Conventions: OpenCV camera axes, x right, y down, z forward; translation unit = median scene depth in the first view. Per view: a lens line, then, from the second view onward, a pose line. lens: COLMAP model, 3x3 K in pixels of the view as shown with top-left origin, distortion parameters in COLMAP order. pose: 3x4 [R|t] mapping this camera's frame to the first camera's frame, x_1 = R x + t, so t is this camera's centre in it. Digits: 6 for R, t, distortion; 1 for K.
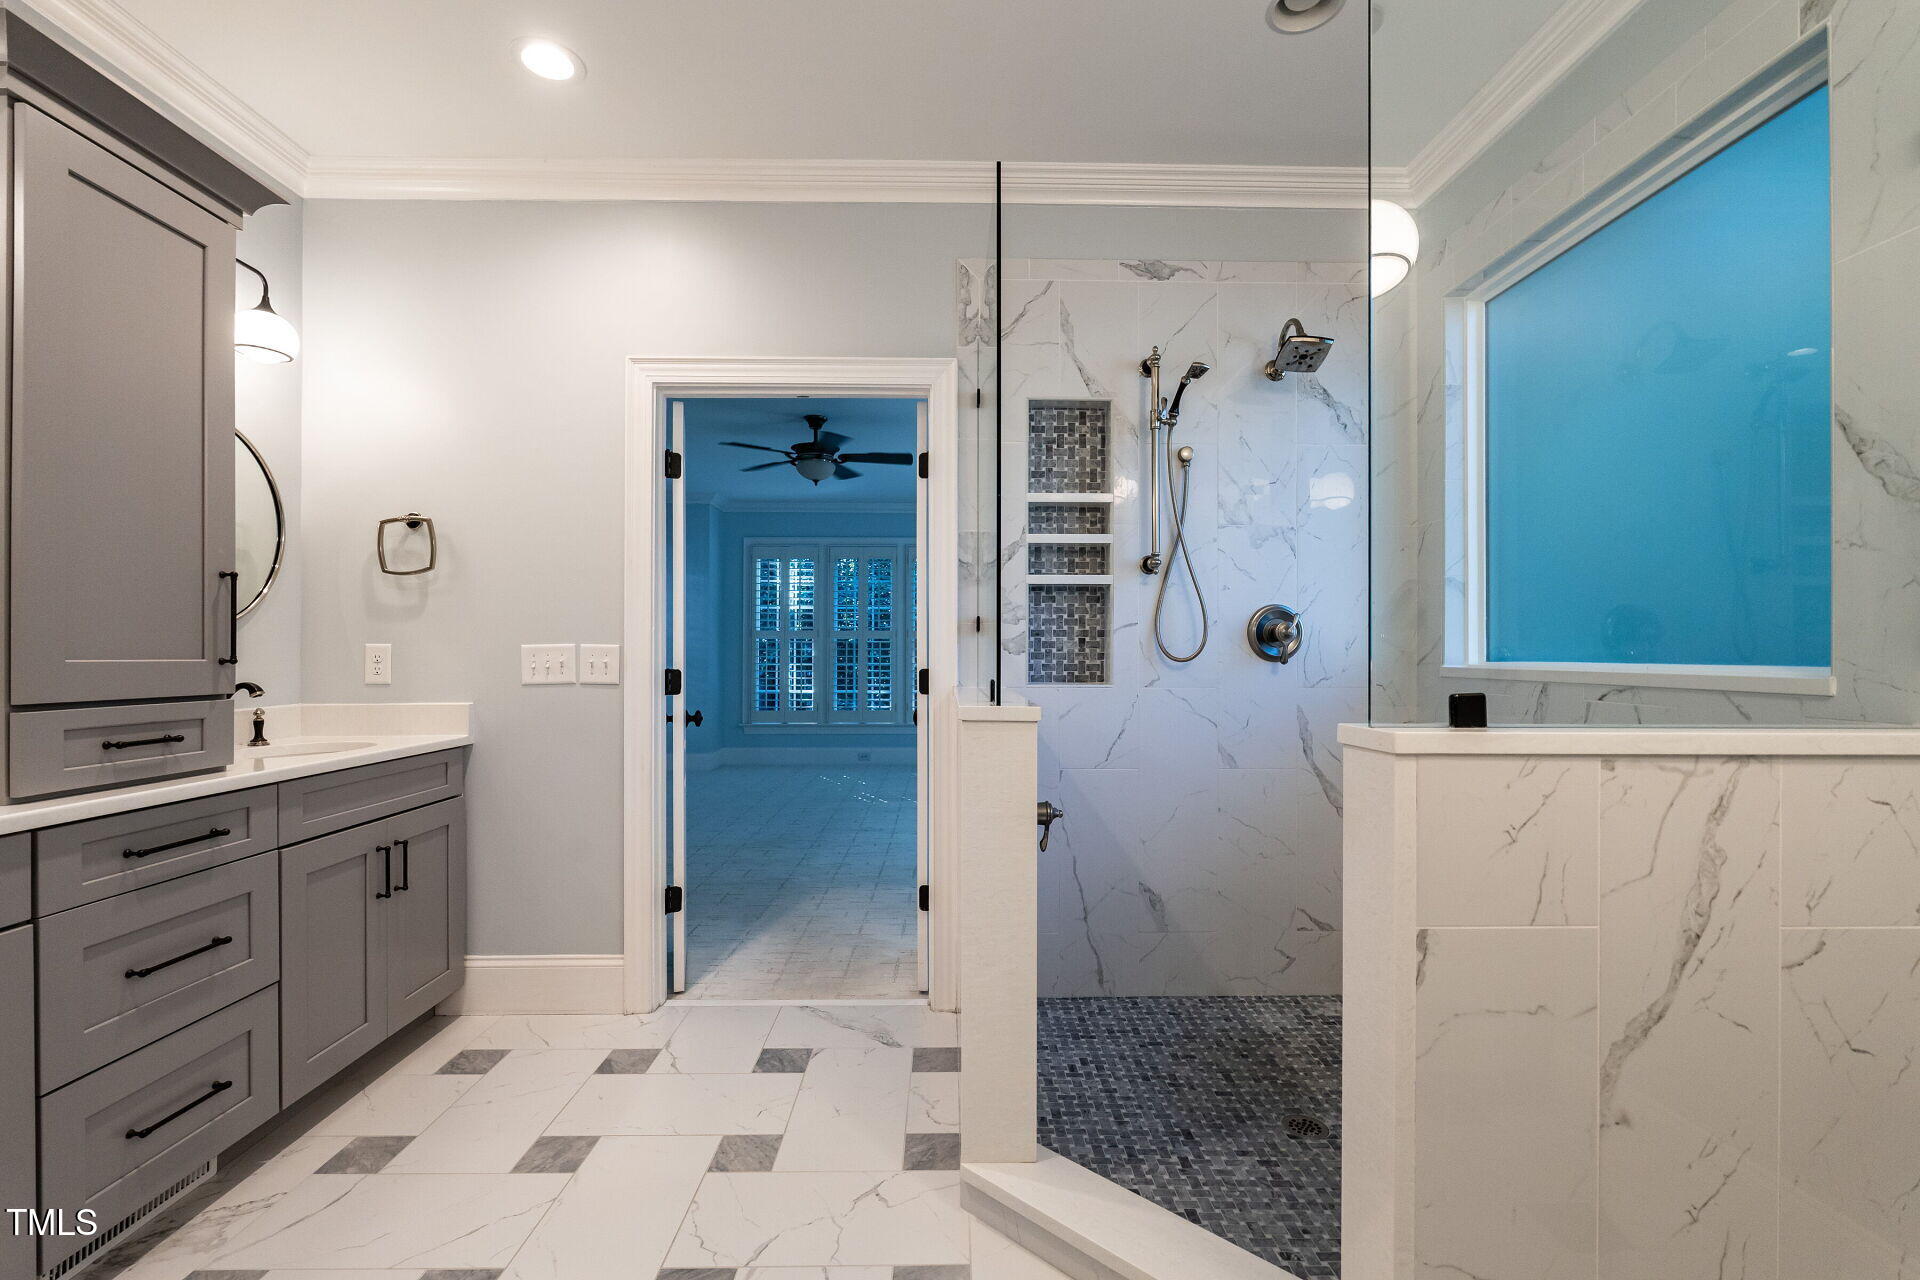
lens RADIAL K [[870.3, 0, 970.3], [0, 870.3, 655.7], [0, 0, 1]] dist [-0.003194, -0.000118]
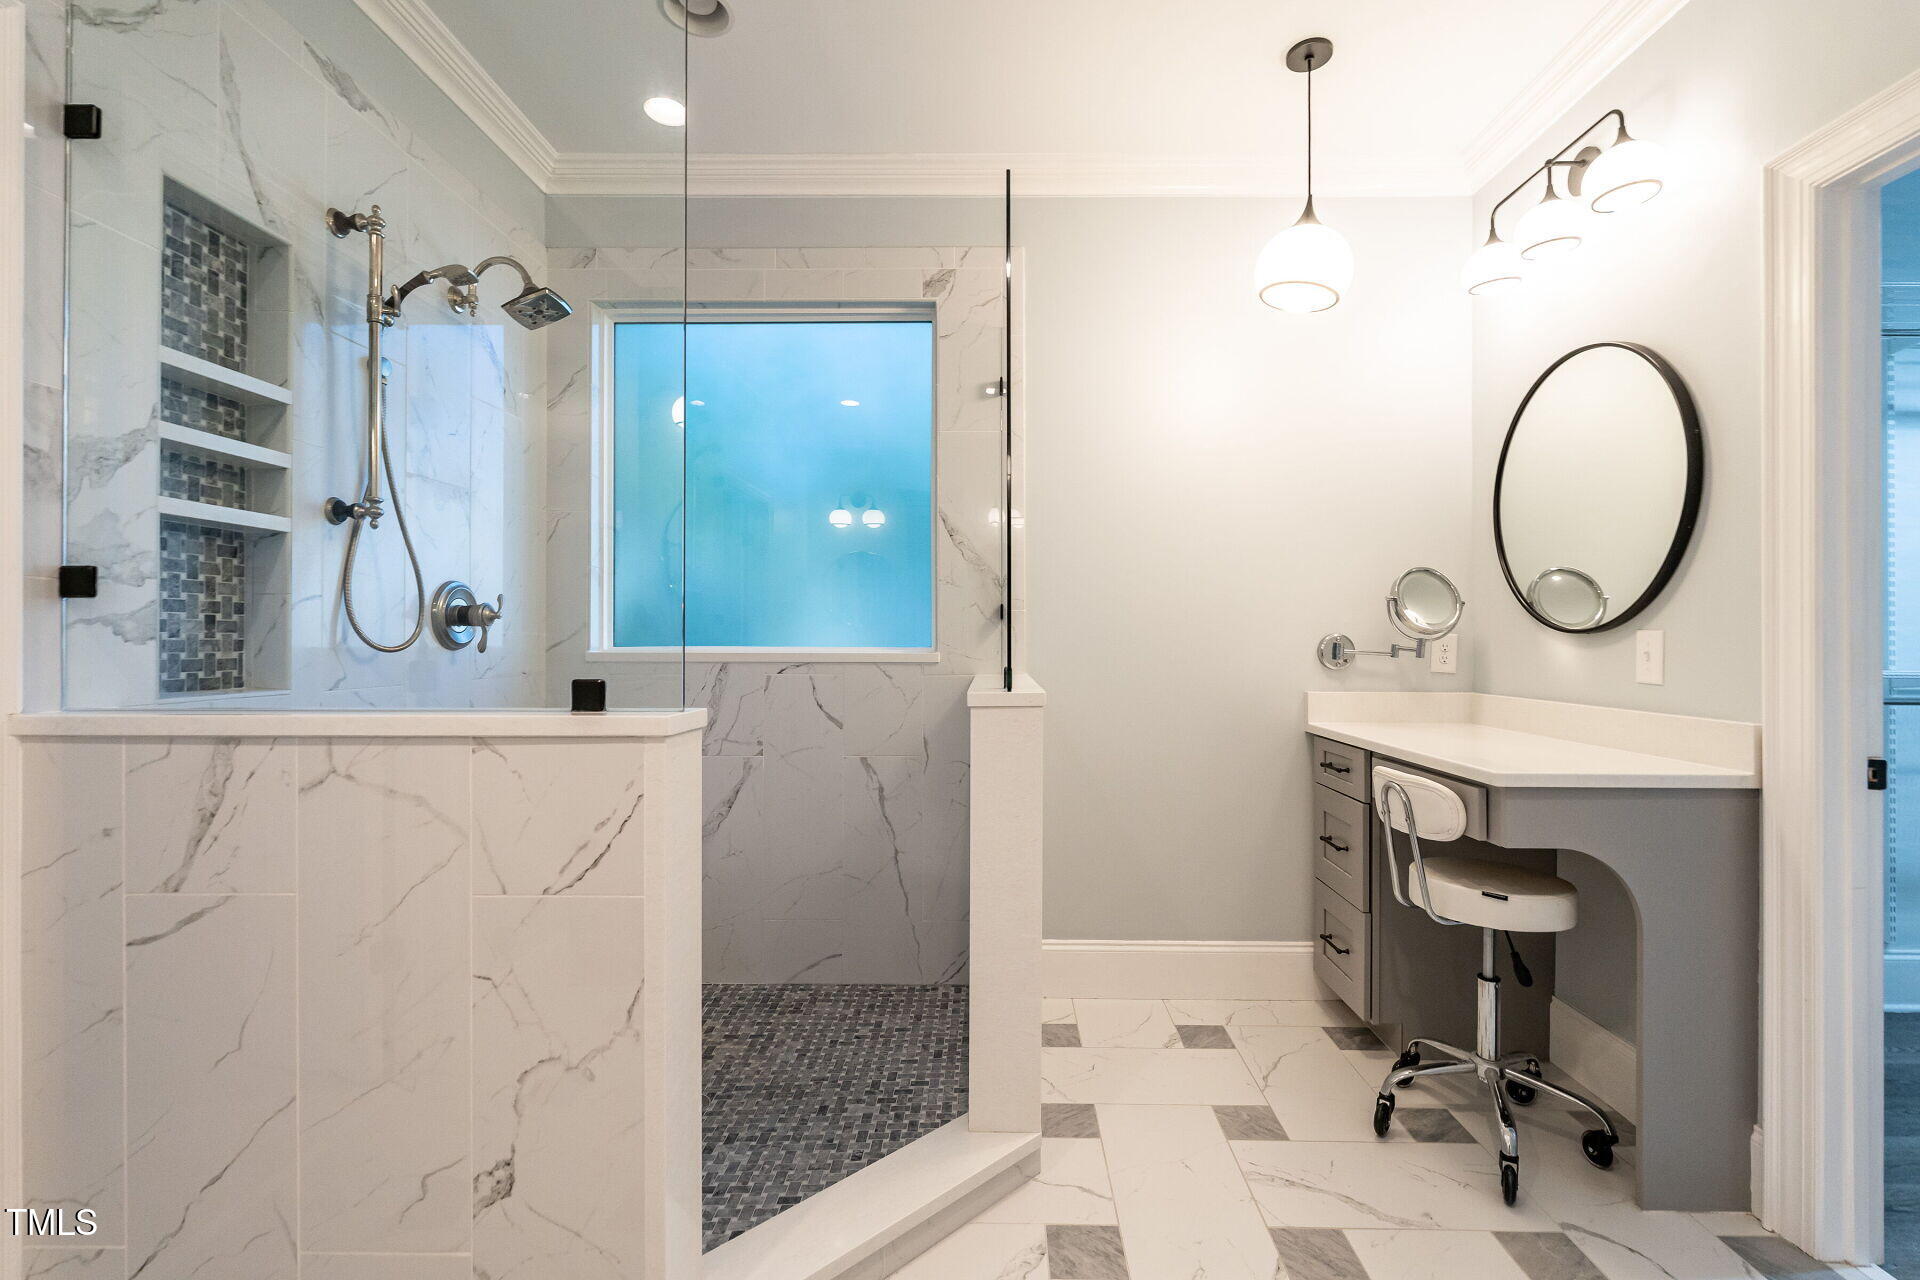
lens RADIAL K [[882.2, 0, 960.0], [0, 882.2, 640.0], [0, 0, 1]] dist [0.022836, -0.013520]
pose [[0.007813, -0.001827, 0.999968, -0.474659], [0.003249, 0.999993, 0.001802, -0.002719], [-0.999964, 0.003235, 0.007818, 0.488937]]
